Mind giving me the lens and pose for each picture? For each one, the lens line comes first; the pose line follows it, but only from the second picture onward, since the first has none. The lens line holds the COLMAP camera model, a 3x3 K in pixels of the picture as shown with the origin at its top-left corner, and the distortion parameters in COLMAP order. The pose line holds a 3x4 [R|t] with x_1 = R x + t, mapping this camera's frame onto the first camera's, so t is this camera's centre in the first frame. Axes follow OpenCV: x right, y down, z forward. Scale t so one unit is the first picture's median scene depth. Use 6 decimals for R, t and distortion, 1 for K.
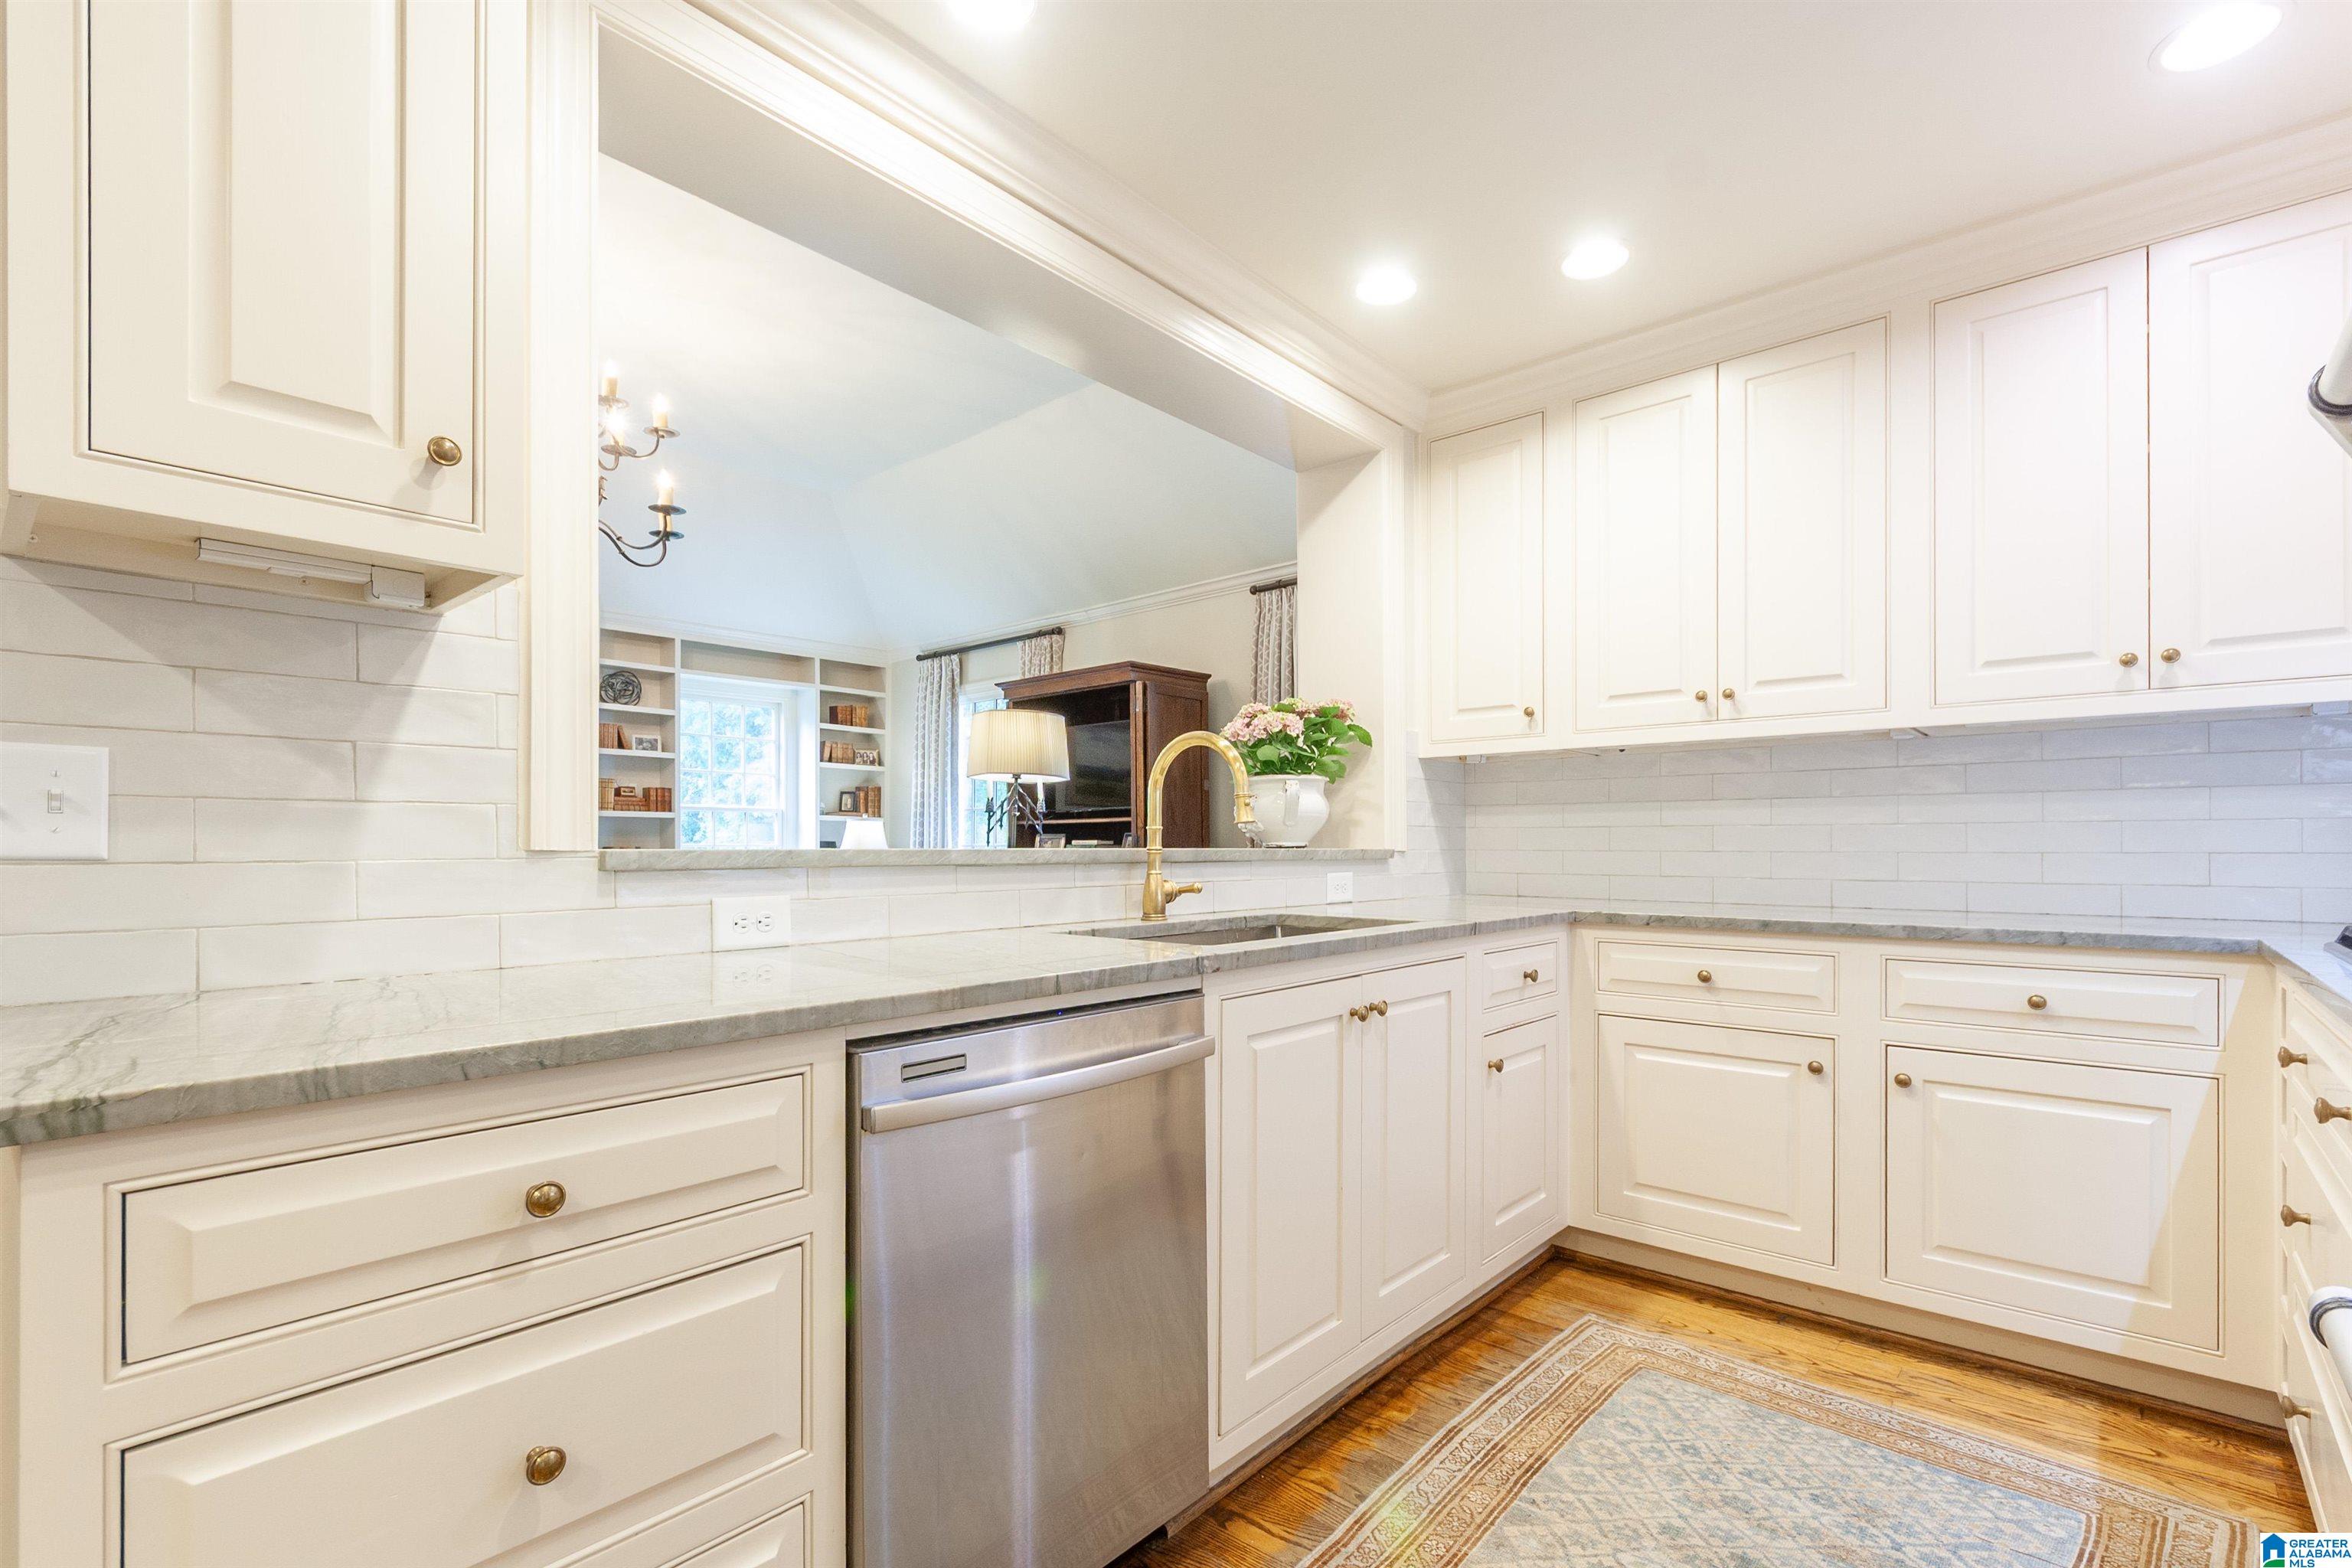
lens RADIAL K [[1061.5, 0, 1264.5], [0, 1061.5, 844.1], [0, 0, 1]] dist [0.011843, 0.000034]
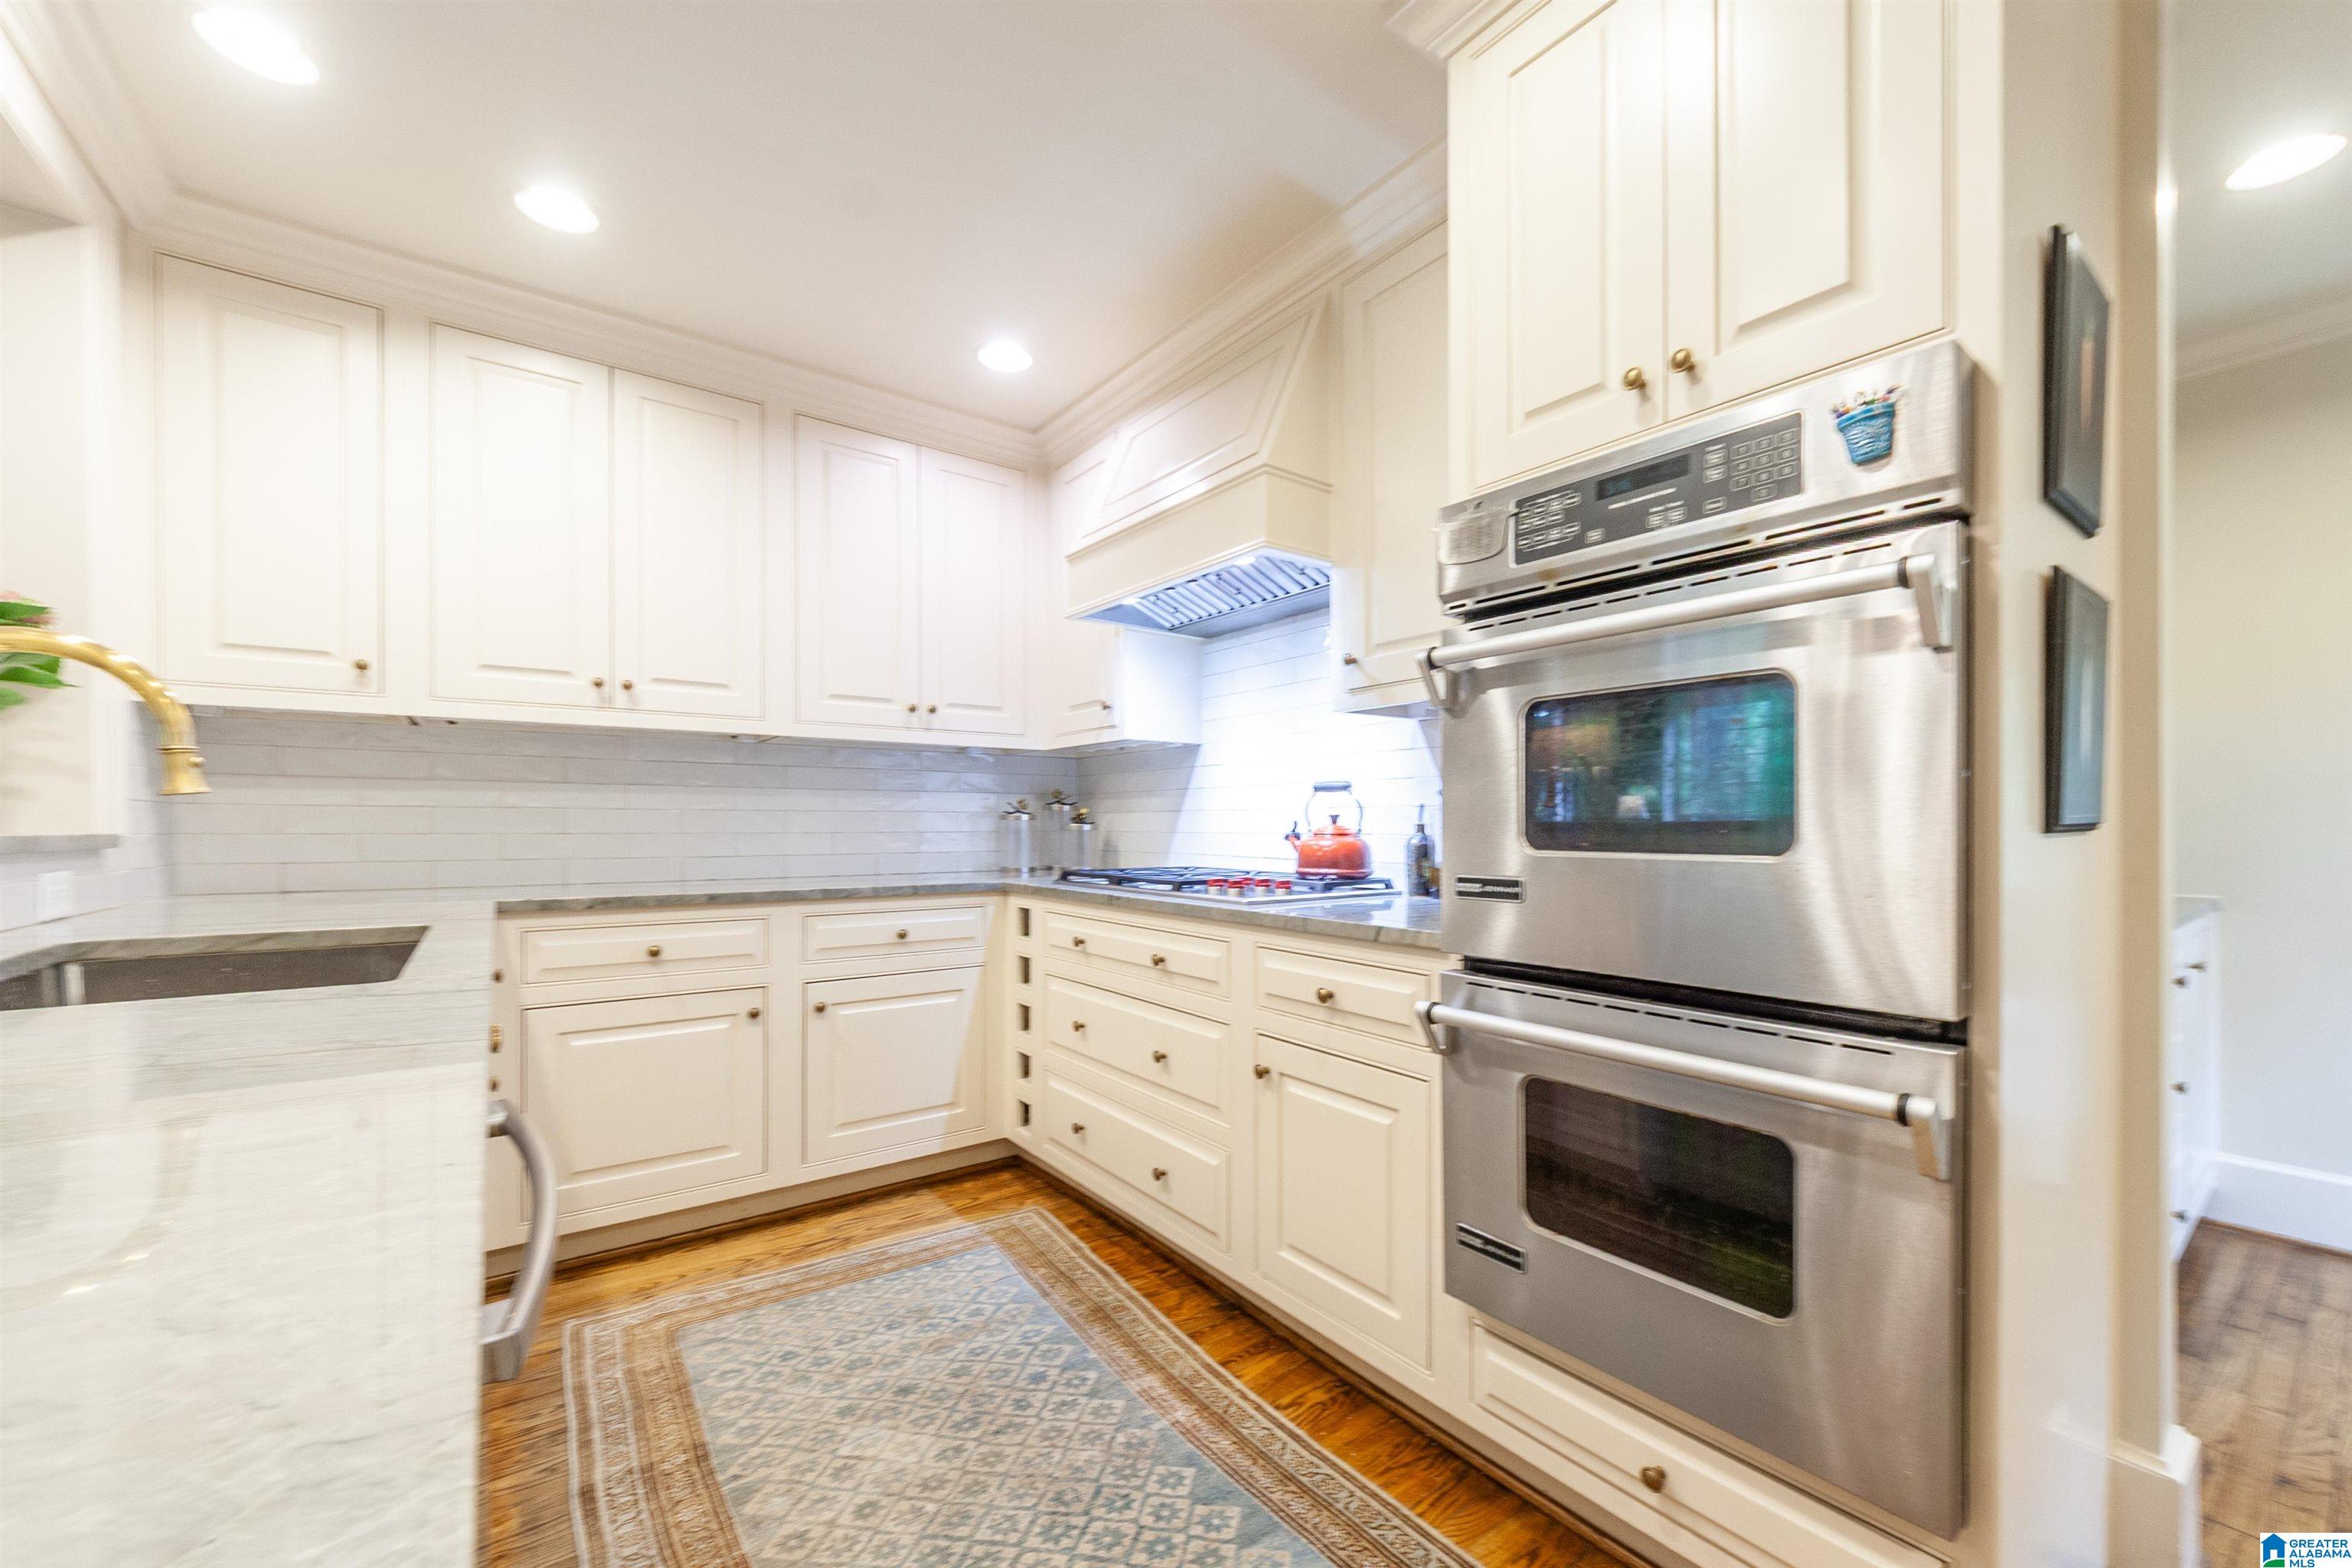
lens RADIAL K [[906.1, 0, 1181.0], [0, 906.1, 829.3], [0, 0, 1]] dist [-0.000796, -0.000293]
pose [[0.266892, -0.001255, 0.963726, -0.382002], [-0.001106, 0.999998, 0.001608, 0.000832], [-0.963726, -0.001495, 0.266890, 0.302829]]
